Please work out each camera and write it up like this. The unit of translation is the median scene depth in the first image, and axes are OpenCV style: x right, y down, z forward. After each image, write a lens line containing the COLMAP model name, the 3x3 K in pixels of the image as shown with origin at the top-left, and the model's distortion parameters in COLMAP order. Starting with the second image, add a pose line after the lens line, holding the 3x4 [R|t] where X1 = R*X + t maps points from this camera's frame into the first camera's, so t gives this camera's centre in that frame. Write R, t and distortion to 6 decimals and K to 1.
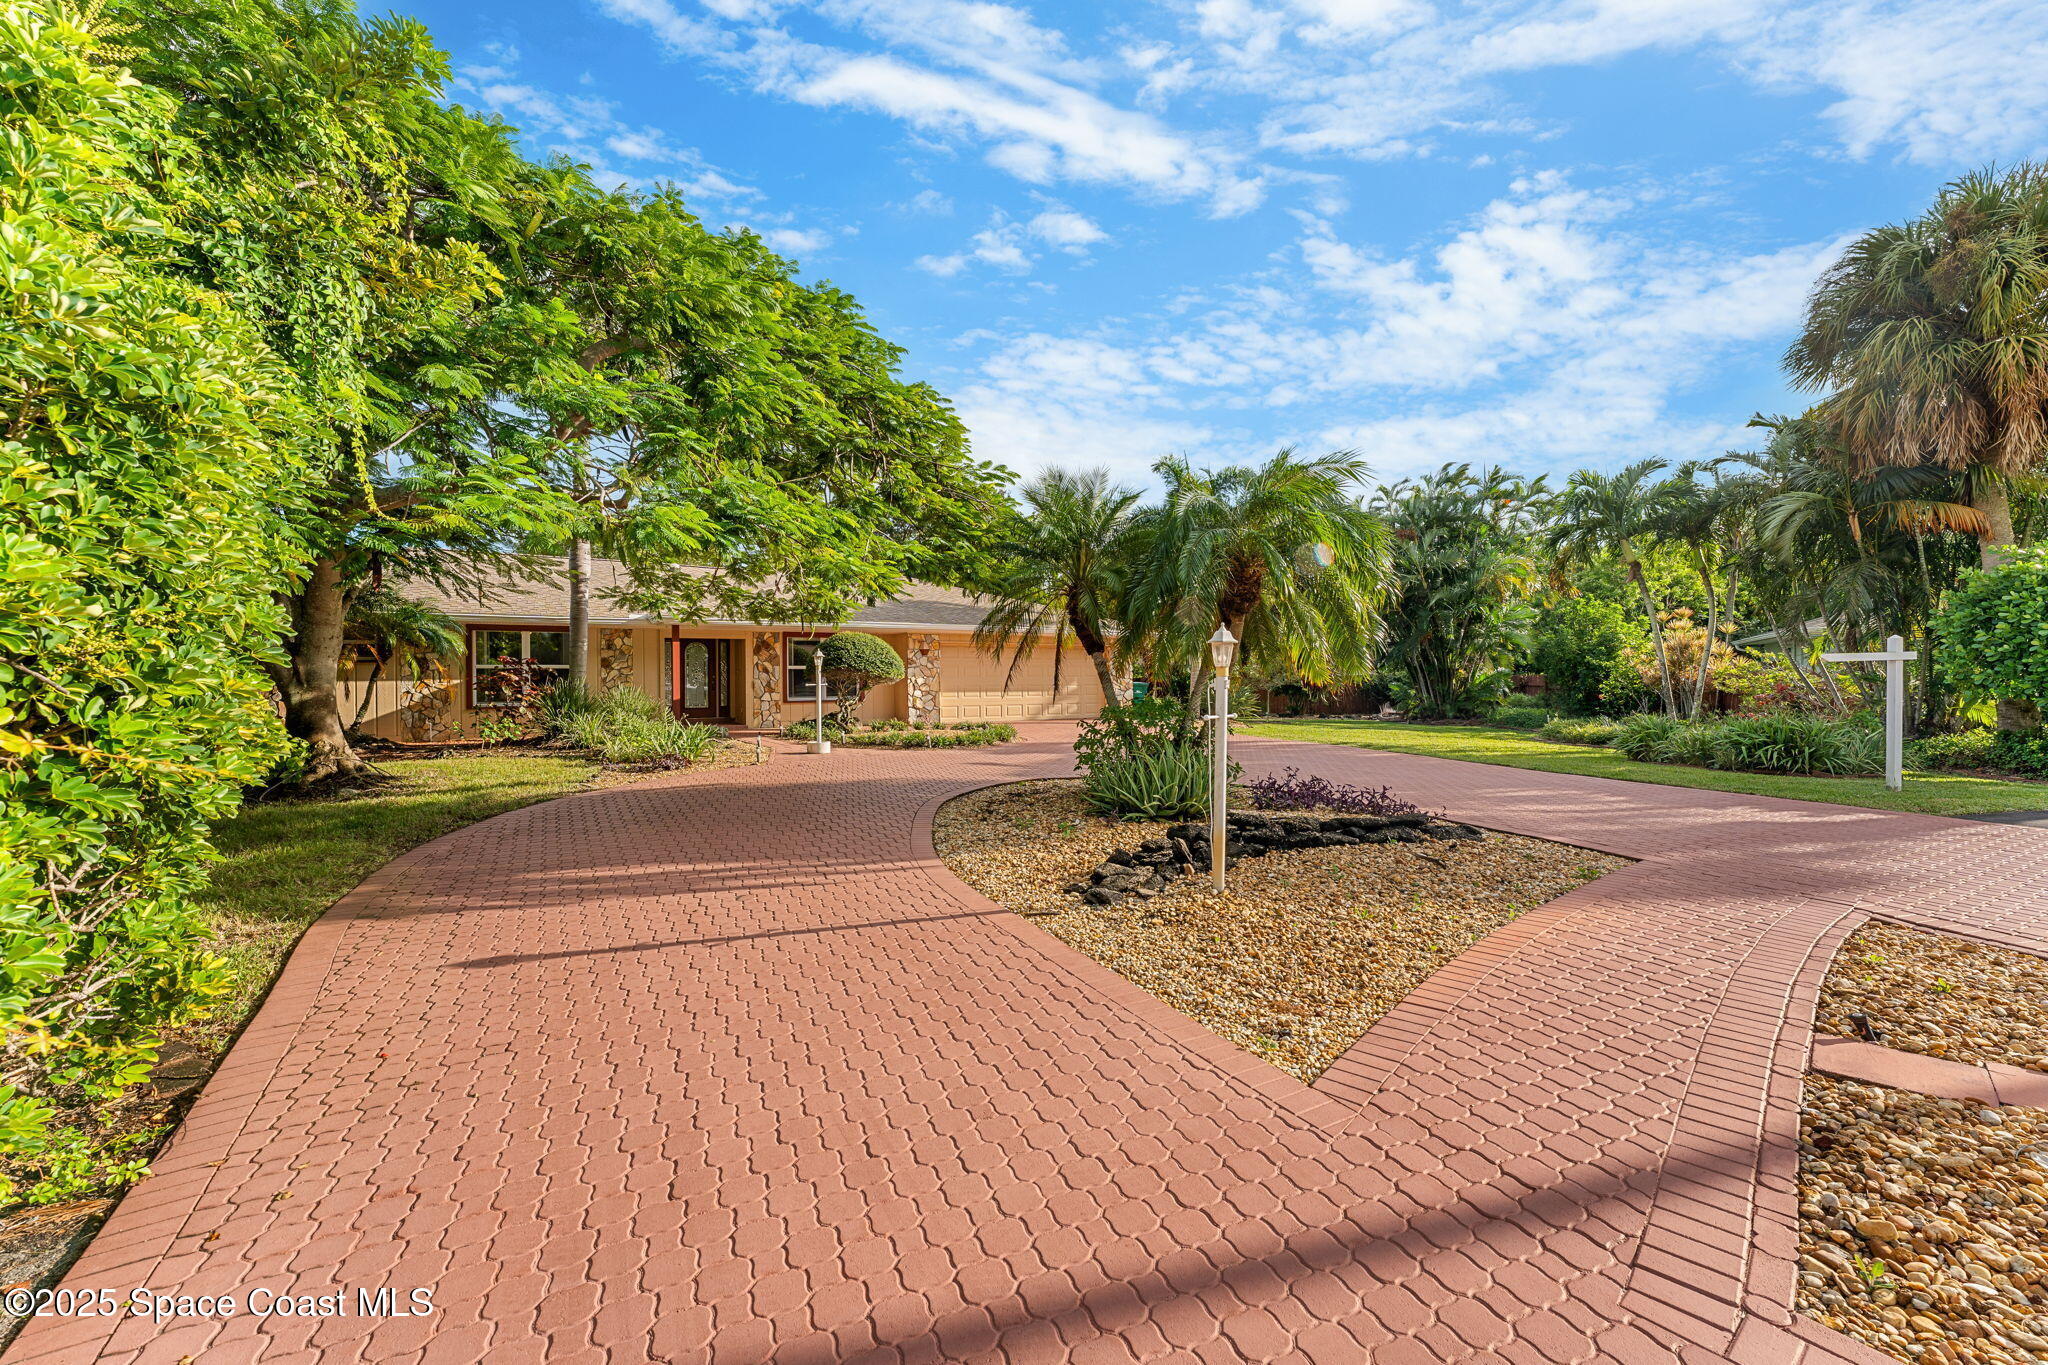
lens RADIAL K [[774.9, 0, 992.2], [0, 774.9, 687.9], [0, 0, 1]] dist [0.010480, -0.000006]
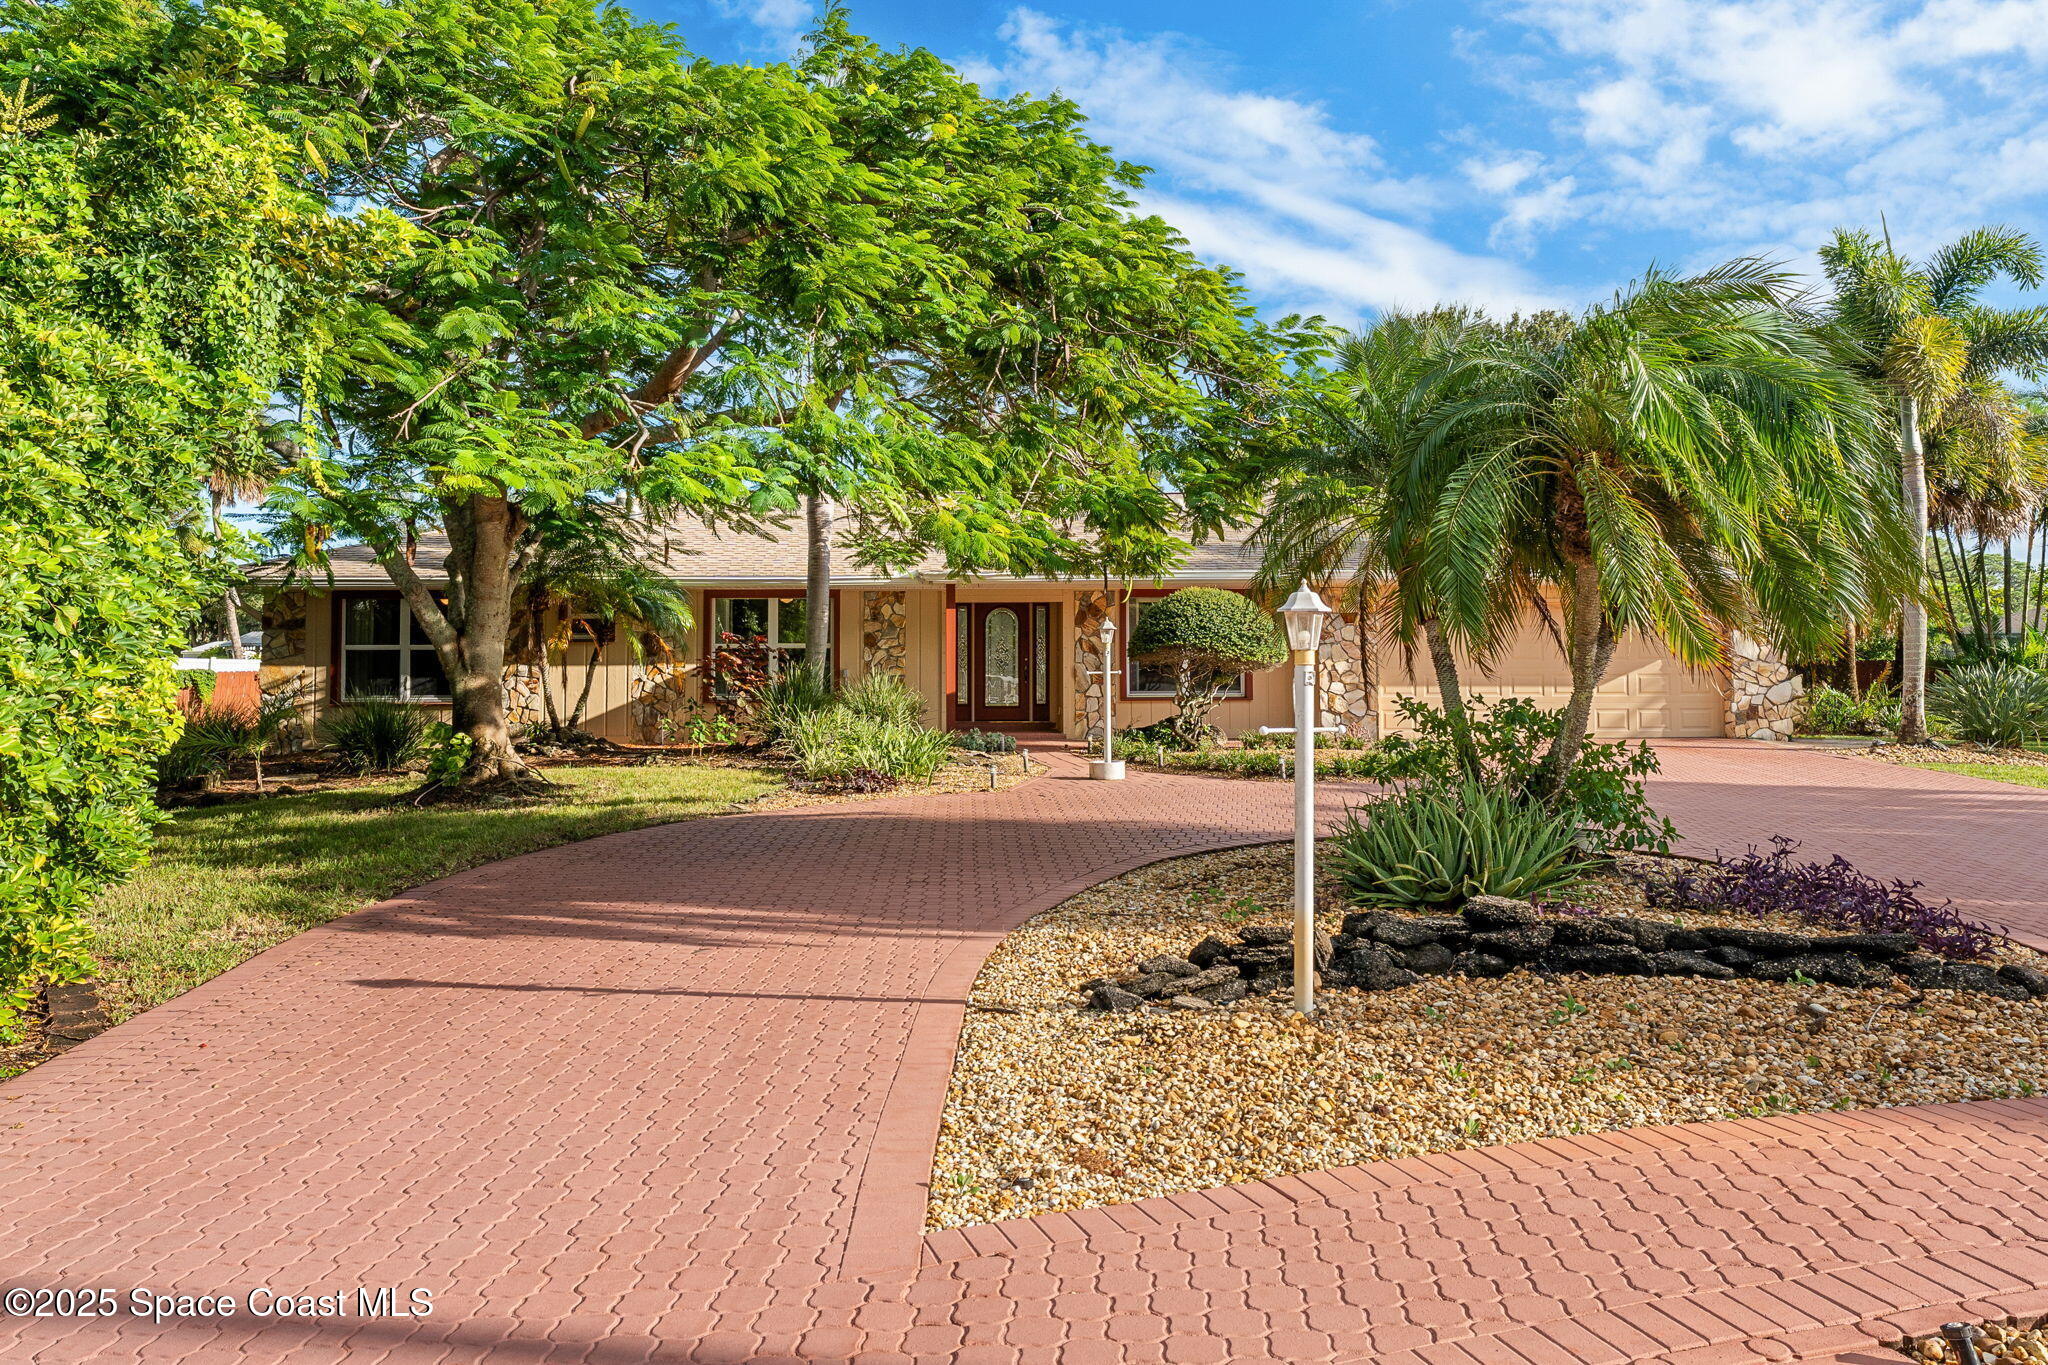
lens RADIAL K [[1317.2, 0, 1032.4], [0, 1317.2, 652.0], [0, 0, 1]] dist [0.002966, 0.000989]
pose [[0.900797, -0.001909, -0.434236, 0.187579], [-0.005812, 0.999848, -0.016453, -0.003068], [0.434201, 0.017345, 0.900649, -0.015971]]
